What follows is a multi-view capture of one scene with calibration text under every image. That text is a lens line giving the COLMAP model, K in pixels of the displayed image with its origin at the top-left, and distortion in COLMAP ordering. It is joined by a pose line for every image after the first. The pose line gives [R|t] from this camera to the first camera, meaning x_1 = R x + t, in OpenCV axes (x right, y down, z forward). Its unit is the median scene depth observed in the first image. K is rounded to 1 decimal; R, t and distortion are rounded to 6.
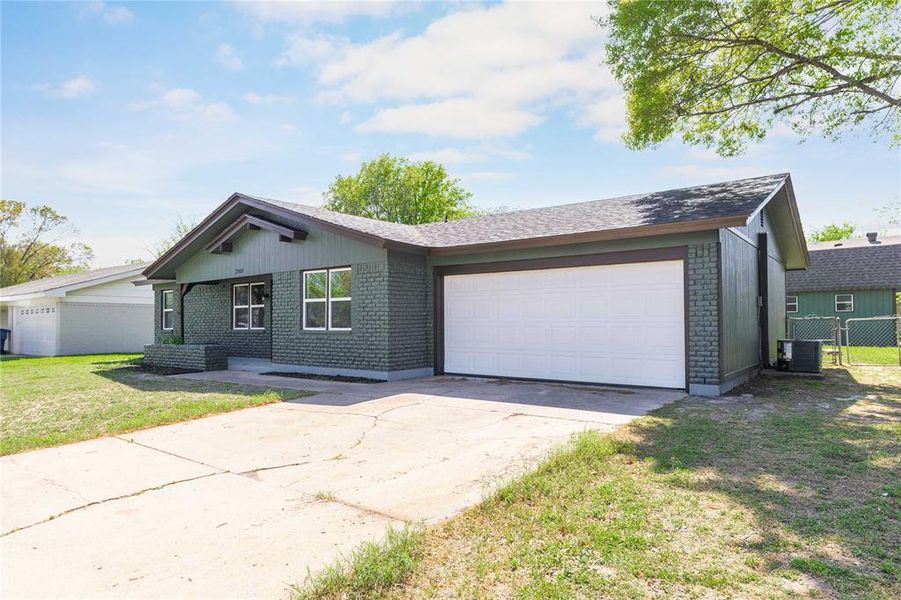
lens RADIAL K [[552.4, 0, 448.8], [0, 552.4, 316.0], [0, 0, 1]] dist [-0.004331, -0.001441]
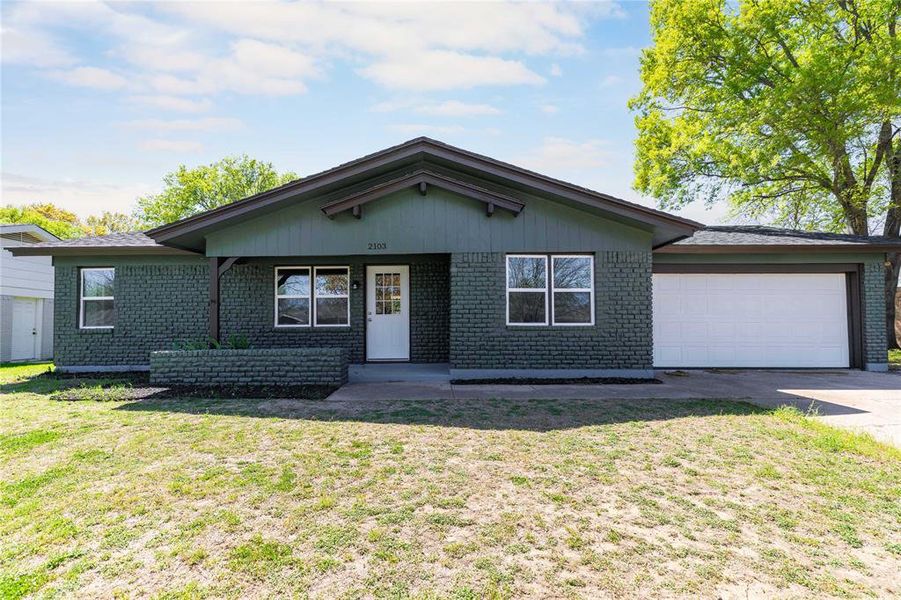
lens RADIAL K [[391.1, 0, 450.8], [0, 391.1, 317.9], [0, 0, 1]] dist [-0.000911, -0.000081]
pose [[0.803985, 0.011322, 0.594541, -0.601009], [-0.008432, 0.999935, -0.007639, 0.016735], [-0.594589, 0.001128, 0.804029, 0.515651]]
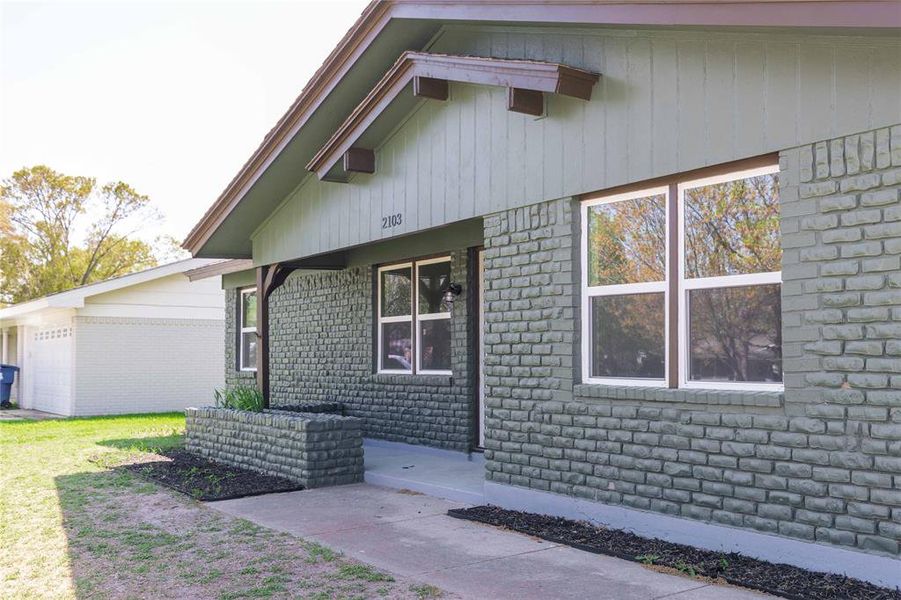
lens RADIAL K [[877.4, 0, 450.9], [0, 877.4, 327.3], [0, 0, 1]] dist [0.003308, -0.004771]
pose [[0.958172, -0.009257, -0.286045, -0.170364], [0.005113, 0.999871, -0.015230, -0.000282], [0.286149, 0.013130, 0.958095, 0.439180]]
